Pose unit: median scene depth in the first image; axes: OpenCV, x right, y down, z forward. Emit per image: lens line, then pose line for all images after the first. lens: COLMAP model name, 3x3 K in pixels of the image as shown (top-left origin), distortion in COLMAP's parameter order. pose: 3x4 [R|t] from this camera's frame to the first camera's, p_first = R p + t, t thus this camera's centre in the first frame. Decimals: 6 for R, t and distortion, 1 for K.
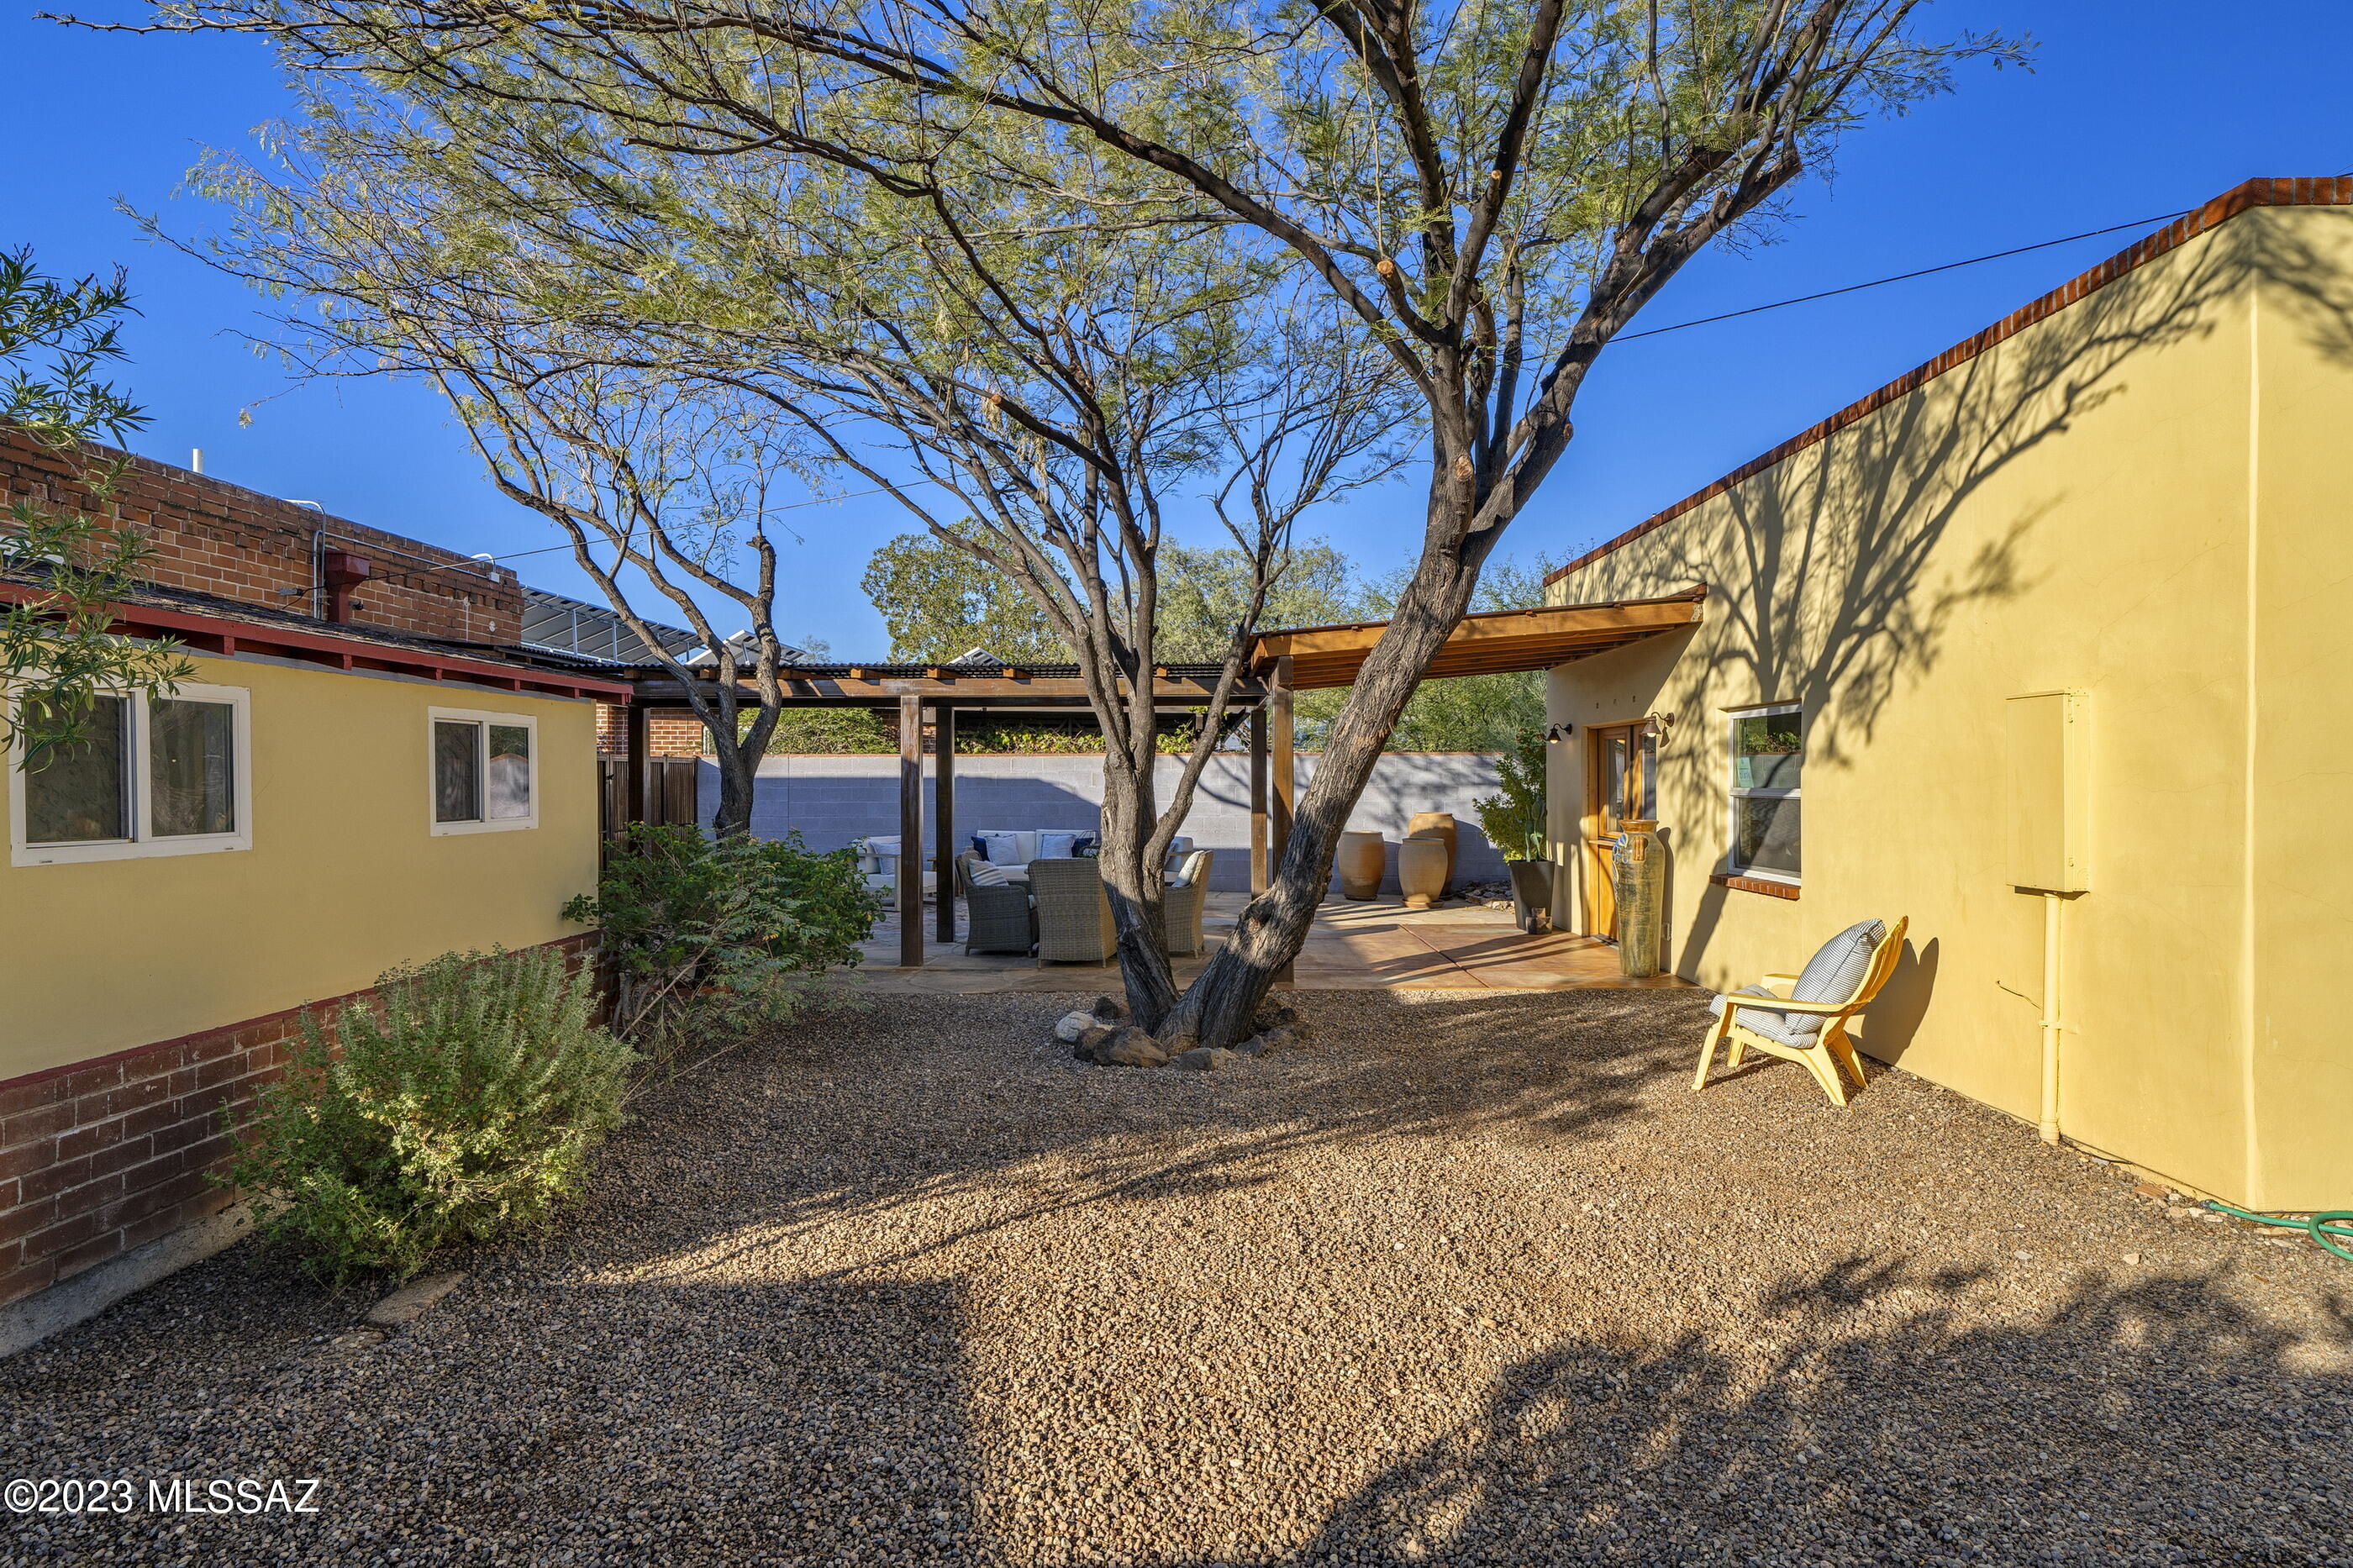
lens RADIAL K [[1184.3, 0, 1176.5], [0, 1184.3, 784.0], [0, 0, 1]] dist [0.000777, -0.000442]
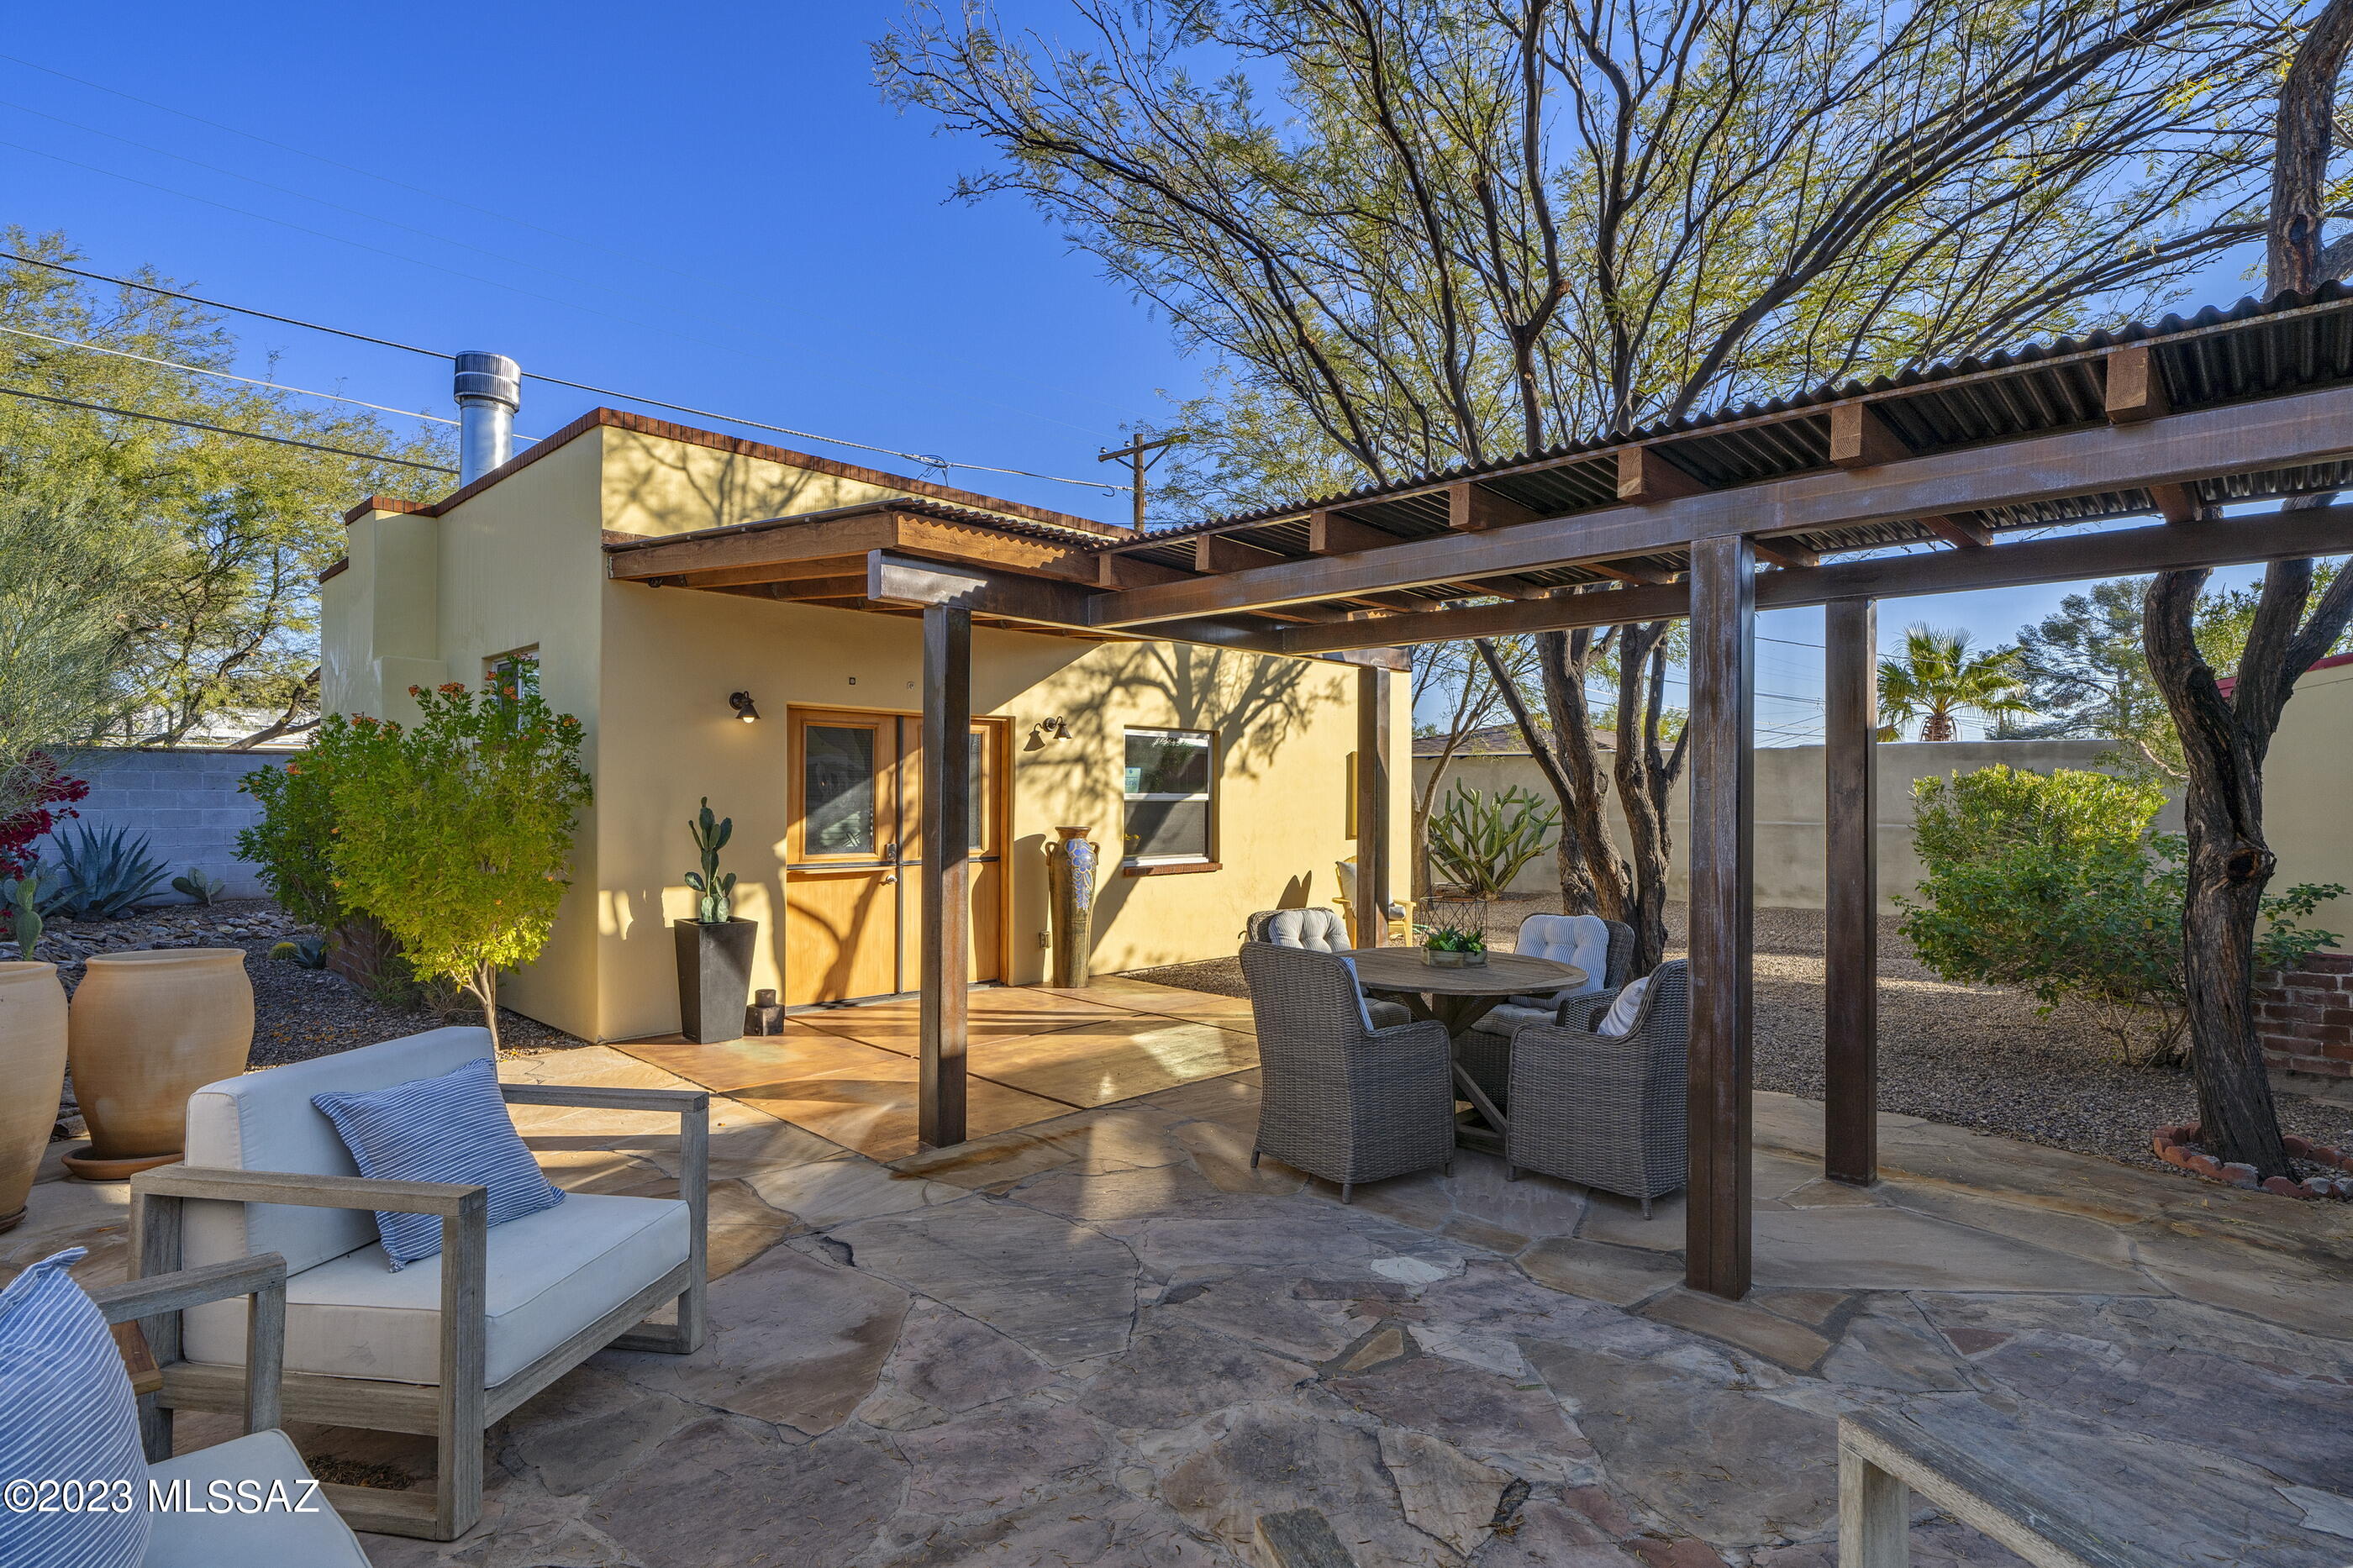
lens RADIAL K [[1184.3, 0, 1176.5], [0, 1184.3, 784.0], [0, 0, 1]] dist [0.000777, -0.000442]
pose [[-0.731020, 0.005312, 0.682336, -0.453451], [-0.000624, 0.999964, -0.008453, 0.005918], [-0.682356, -0.006605, -0.730990, 2.225121]]
